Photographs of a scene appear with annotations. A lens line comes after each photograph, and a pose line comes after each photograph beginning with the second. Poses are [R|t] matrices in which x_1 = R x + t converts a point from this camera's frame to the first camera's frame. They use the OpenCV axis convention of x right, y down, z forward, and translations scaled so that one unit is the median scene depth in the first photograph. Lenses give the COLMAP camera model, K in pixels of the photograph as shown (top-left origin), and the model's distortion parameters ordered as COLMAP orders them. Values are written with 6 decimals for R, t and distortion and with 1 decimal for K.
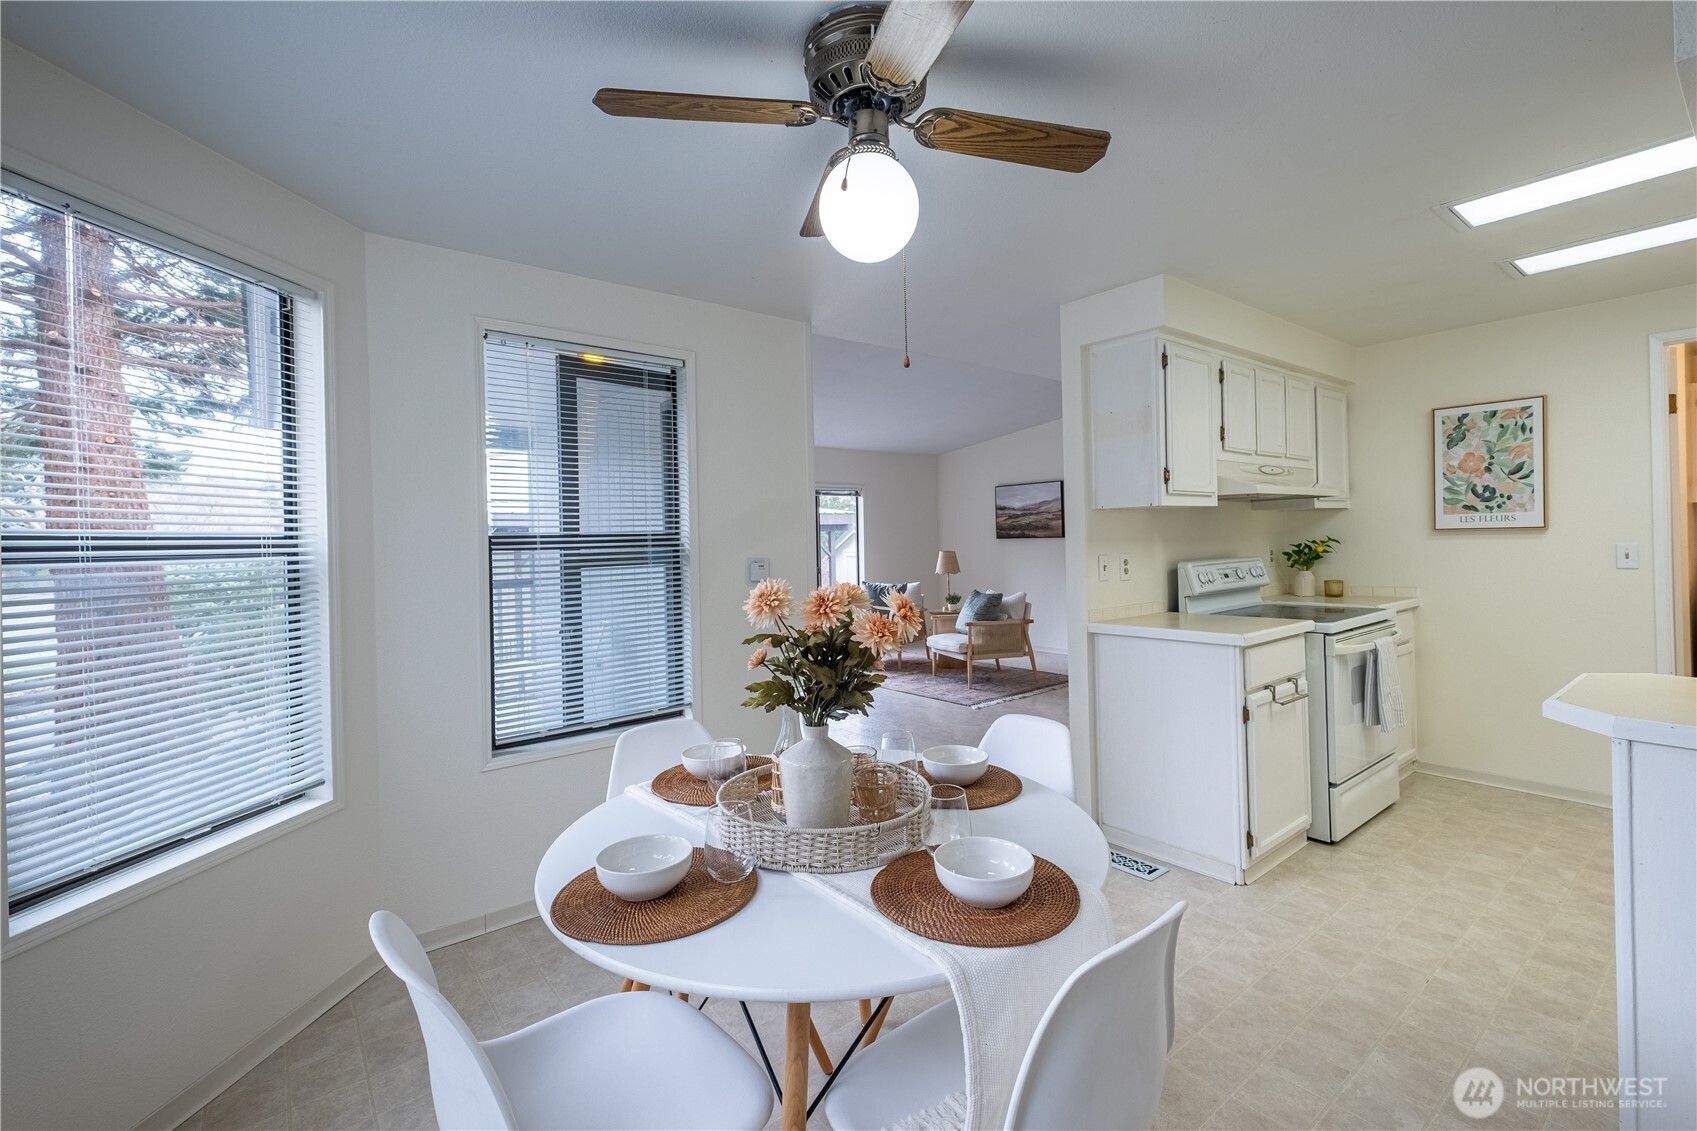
lens RADIAL K [[732.6, 0, 847.6], [0, 732.6, 548.4], [0, 0, 1]] dist [0.001814, -0.000862]
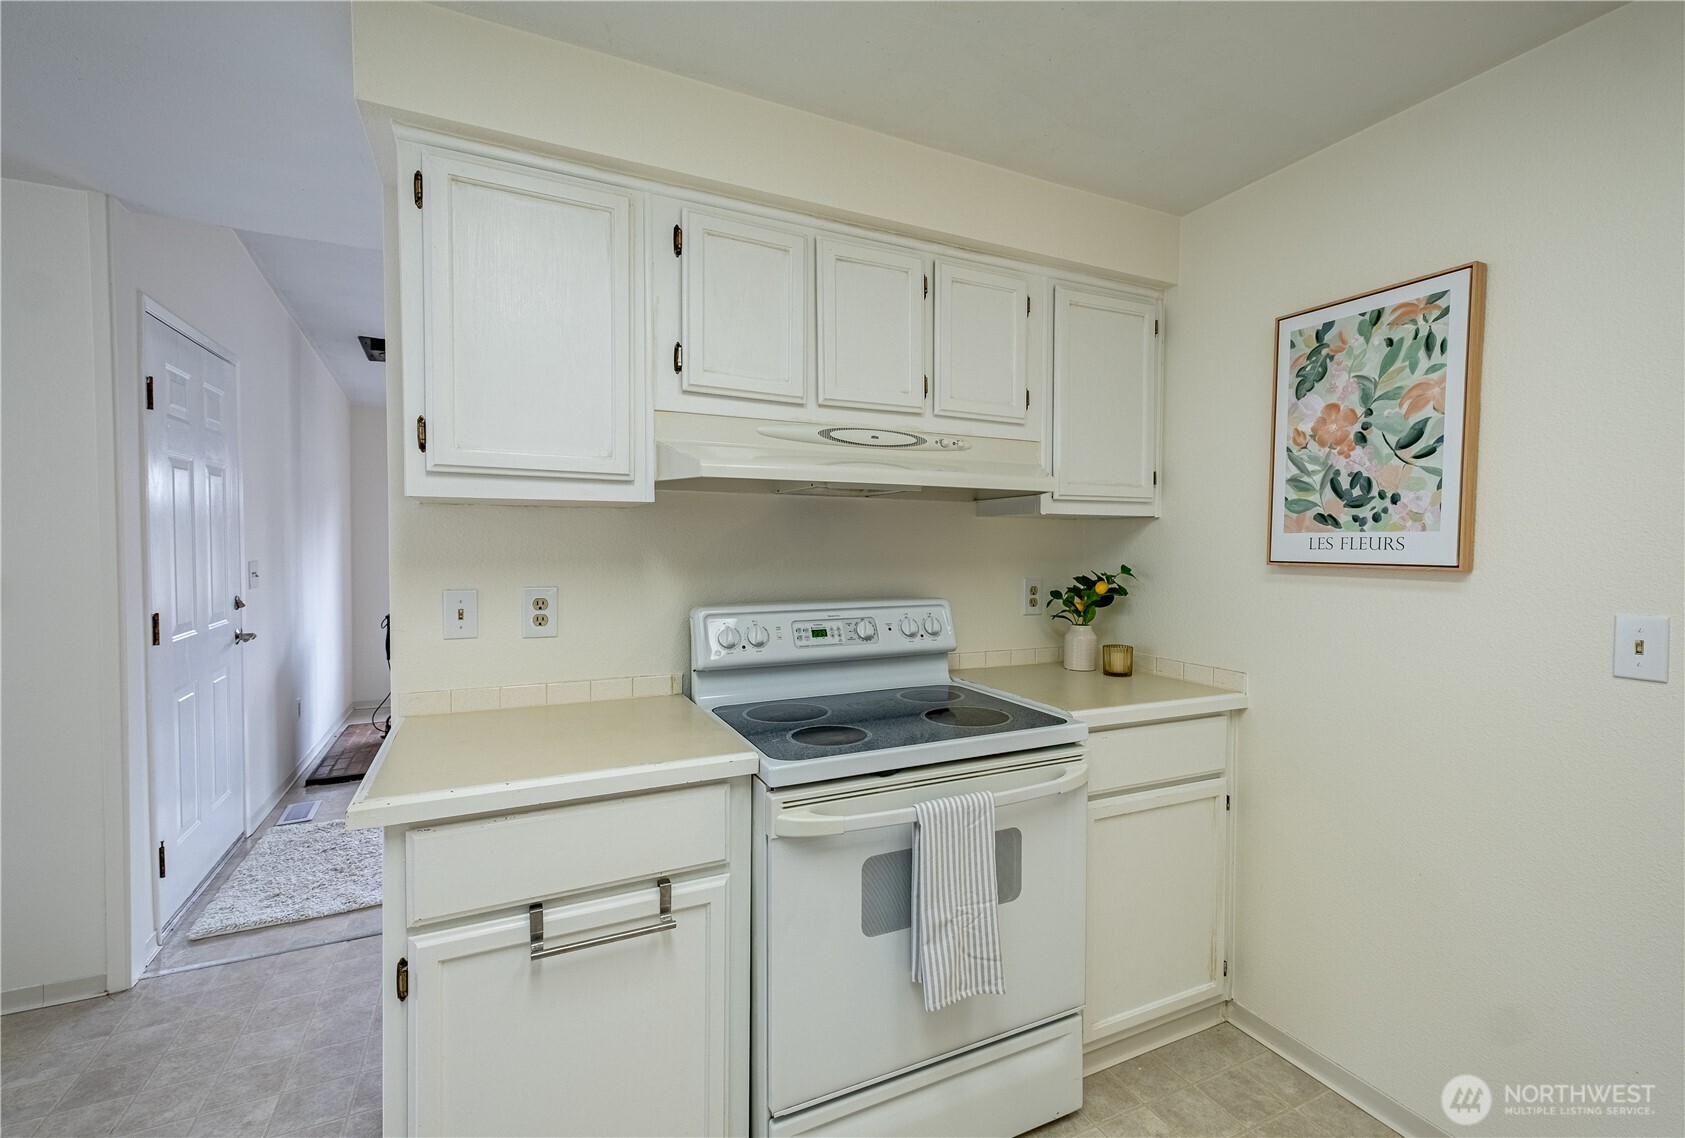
lens RADIAL K [[738.8, 0, 844.8], [0, 738.8, 571.5], [0, 0, 1]] dist [0.002599, -0.000296]
pose [[0.977358, 0.039312, -0.207906, 0.665828], [-0.032906, 0.998874, 0.034179, -0.028721], [0.209016, -0.026564, 0.977551, 0.476695]]
